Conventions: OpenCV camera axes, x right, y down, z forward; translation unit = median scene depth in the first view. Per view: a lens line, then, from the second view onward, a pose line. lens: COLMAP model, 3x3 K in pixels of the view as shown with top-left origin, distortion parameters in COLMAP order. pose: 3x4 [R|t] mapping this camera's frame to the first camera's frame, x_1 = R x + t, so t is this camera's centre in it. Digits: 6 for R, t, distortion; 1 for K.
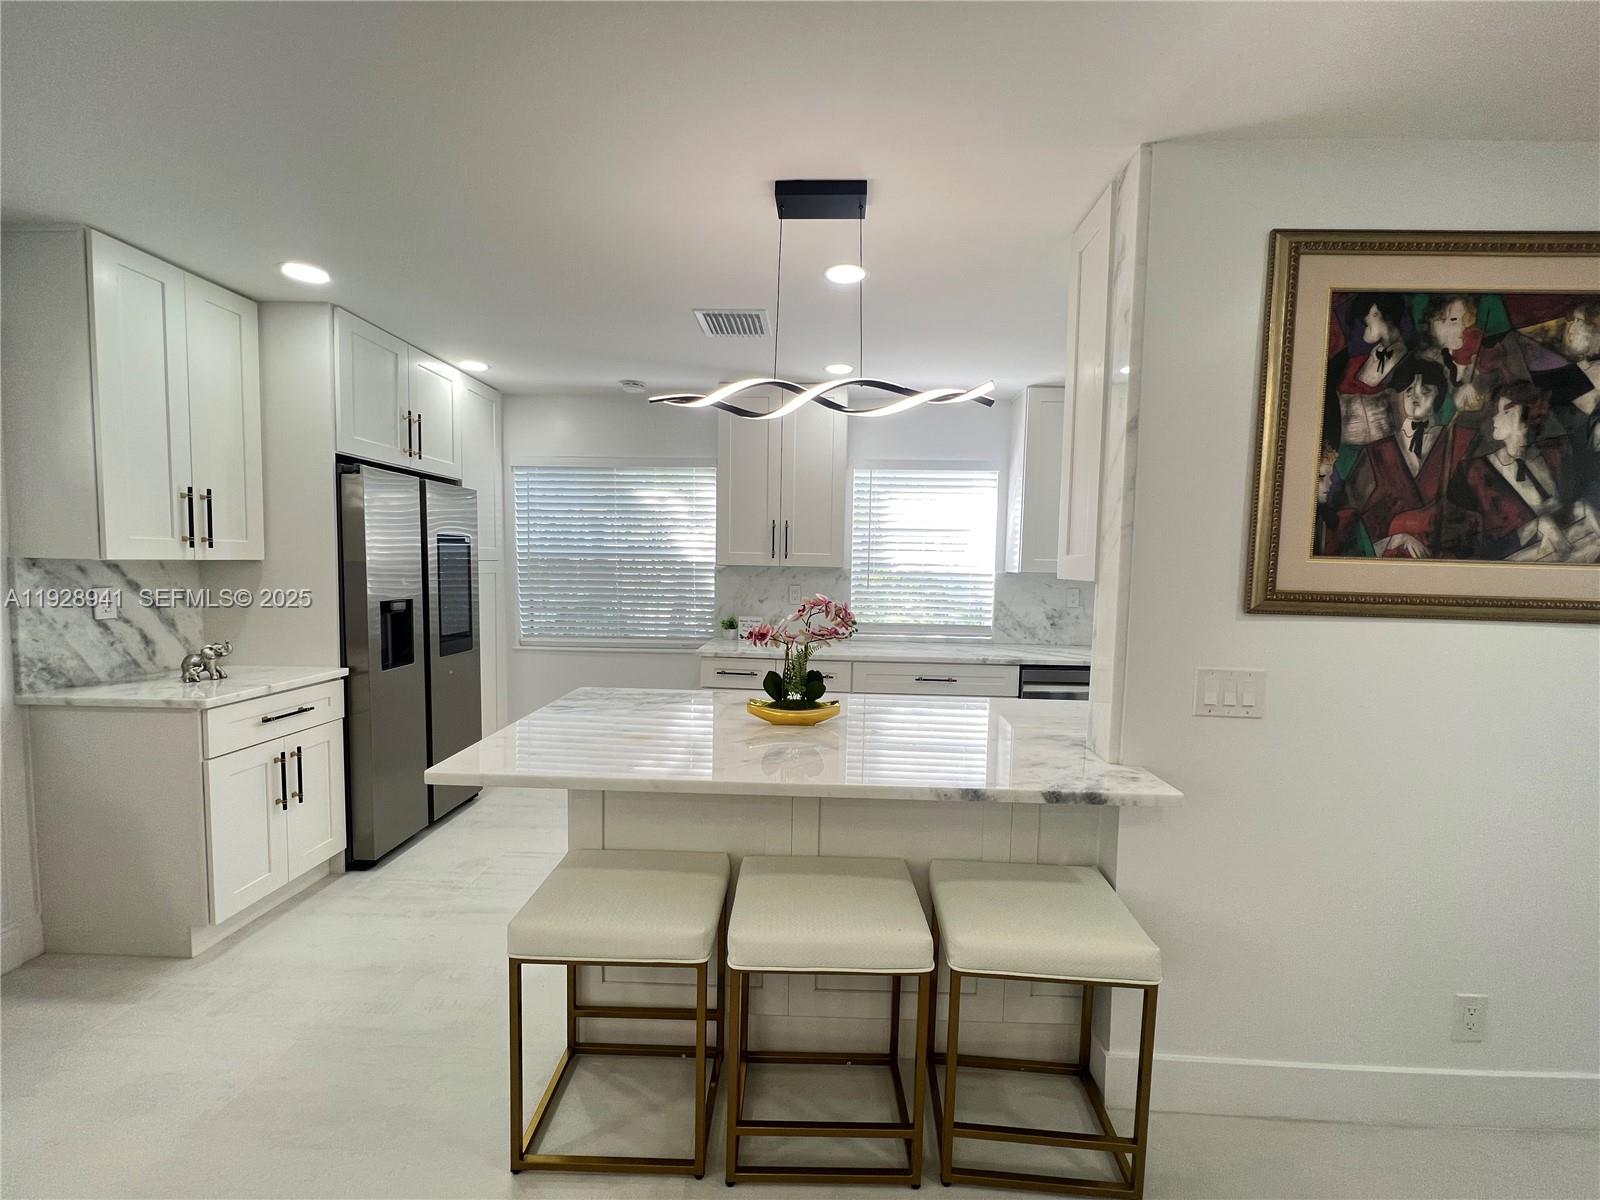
lens RADIAL K [[638.1, 0, 801.3], [0, 638.1, 600.7], [0, 0, 1]] dist [-0.001589, 0.001038]
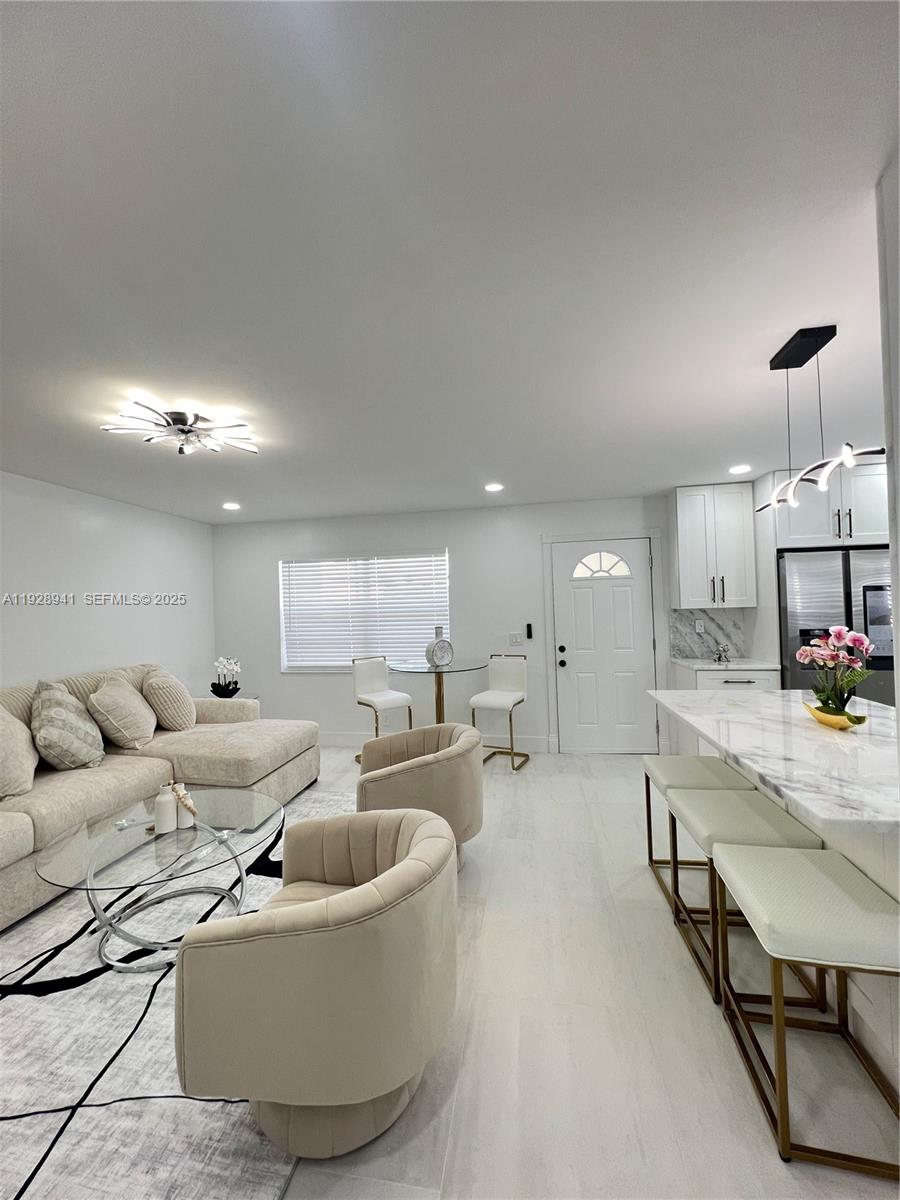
lens RADIAL K [[478.6, 0, 447.8], [0, 478.6, 602.2], [0, 0, 1]] dist [-0.001589, 0.001038]
pose [[-0.143066, -0.031044, -0.989226, 0.703358], [-0.035750, 0.999018, -0.026181, -0.003865], [0.989067, 0.031620, -0.144035, 0.233367]]
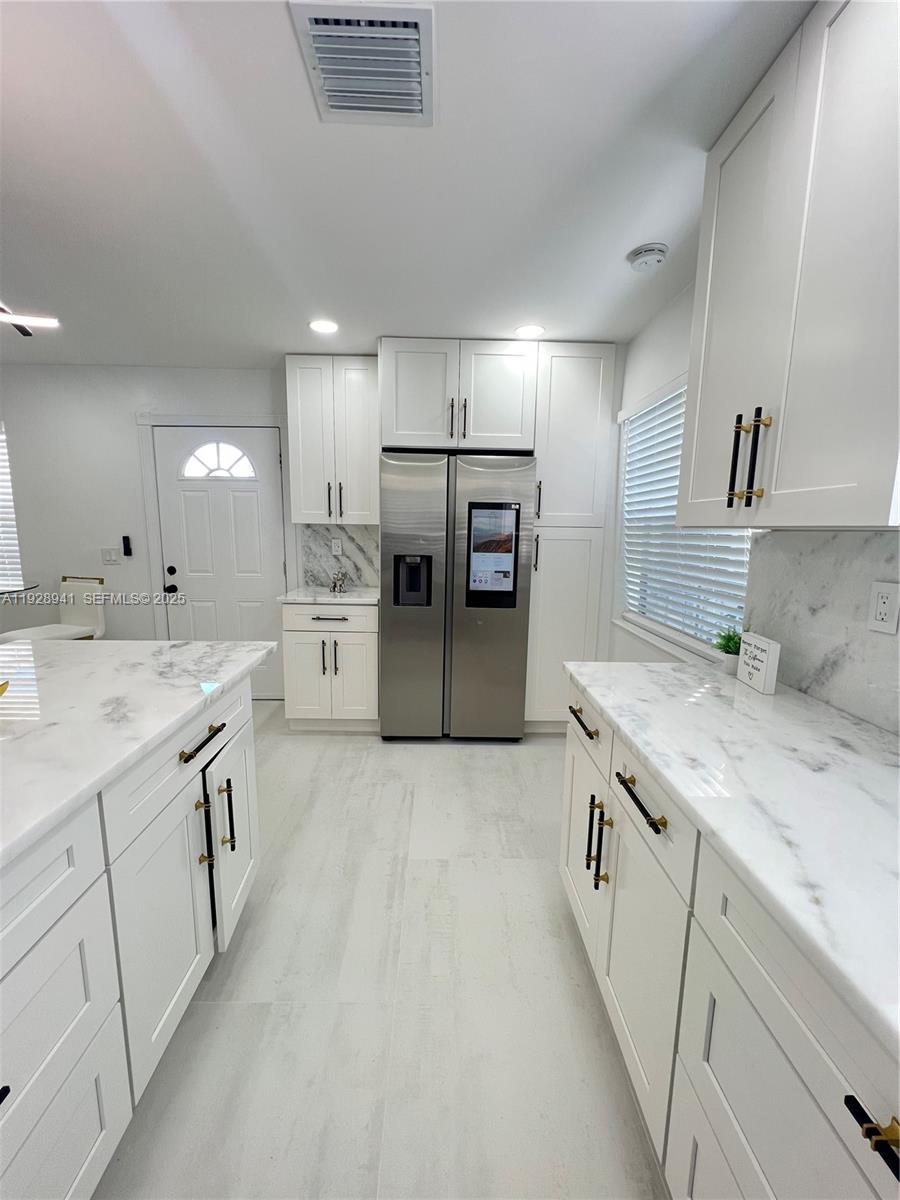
lens RADIAL K [[478.6, 0, 447.5], [0, 478.6, 601.0], [0, 0, 1]] dist [-0.001589, 0.001038]
pose [[0.057975, 0.136347, -0.988963, 0.335979], [-0.075950, 0.988361, 0.131812, -0.041053], [0.995425, 0.067470, 0.067656, 0.988955]]
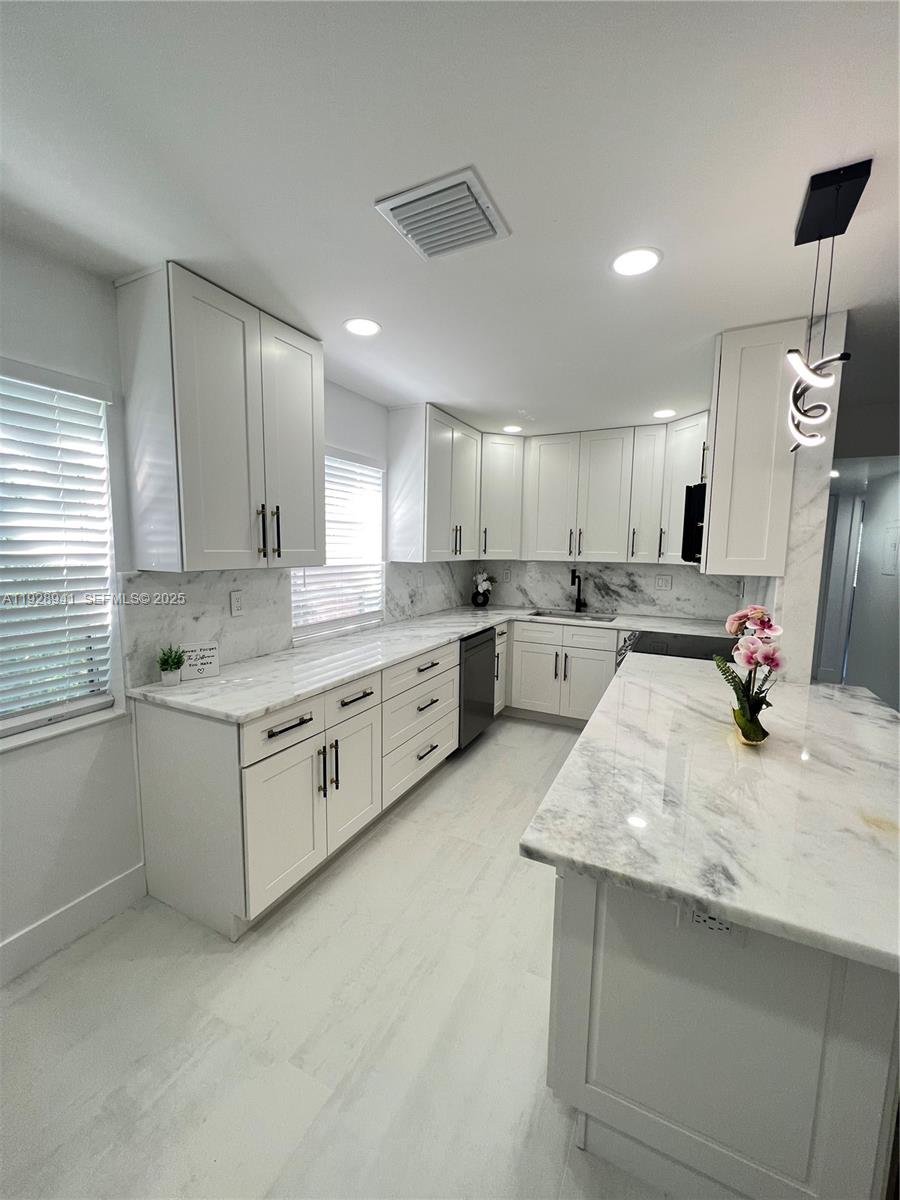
lens RADIAL K [[478.6, 0, 449.5], [0, 478.6, 601.7], [0, 0, 1]] dist [-0.001589, 0.001038]
pose [[0.417740, -0.119199, 0.900713, -0.562208], [0.052085, 0.992868, 0.107238, -0.080424], [-0.907072, 0.002116, 0.420970, 0.724985]]
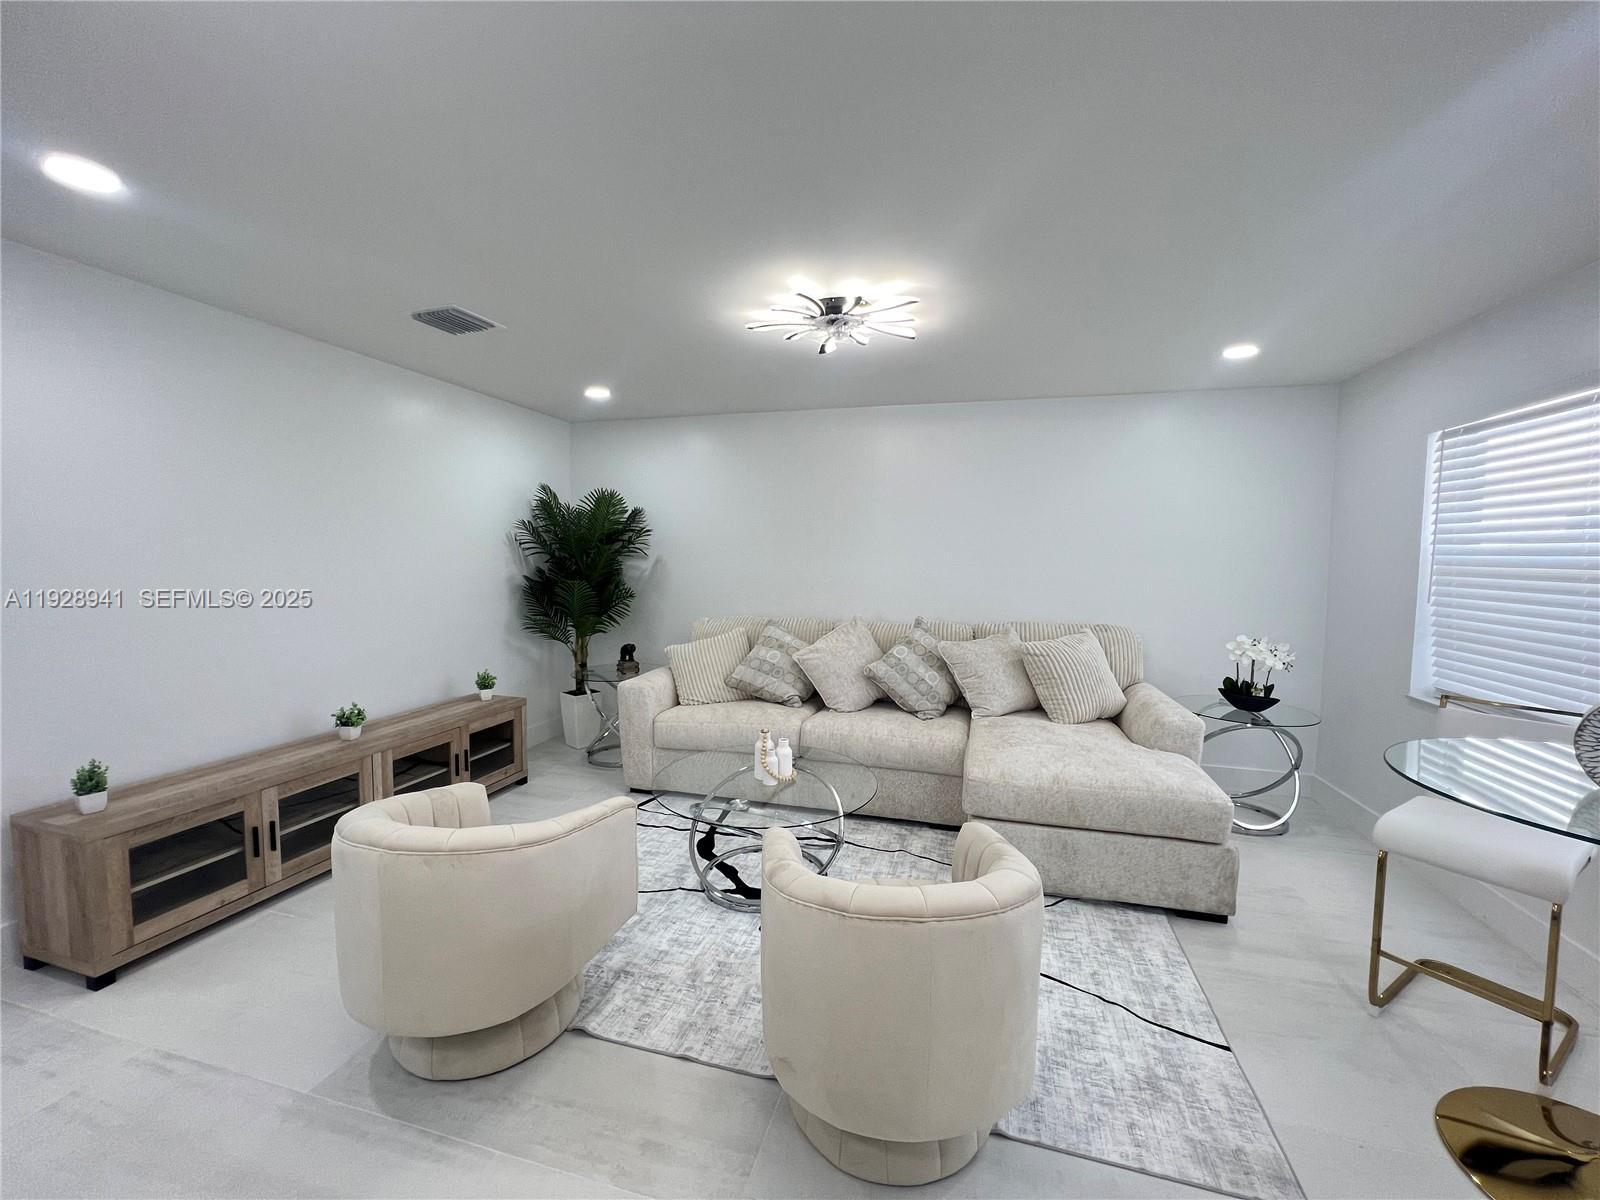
lens RADIAL K [[638.1, 0, 794.2], [0, 638.1, 596.9], [0, 0, 1]] dist [-0.001589, 0.001038]
pose [[-0.971016, -0.046063, 0.234533, -0.218129], [-0.017094, 0.992124, 0.124087, -0.035704], [-0.238402, 0.116481, -0.964156, 0.568582]]
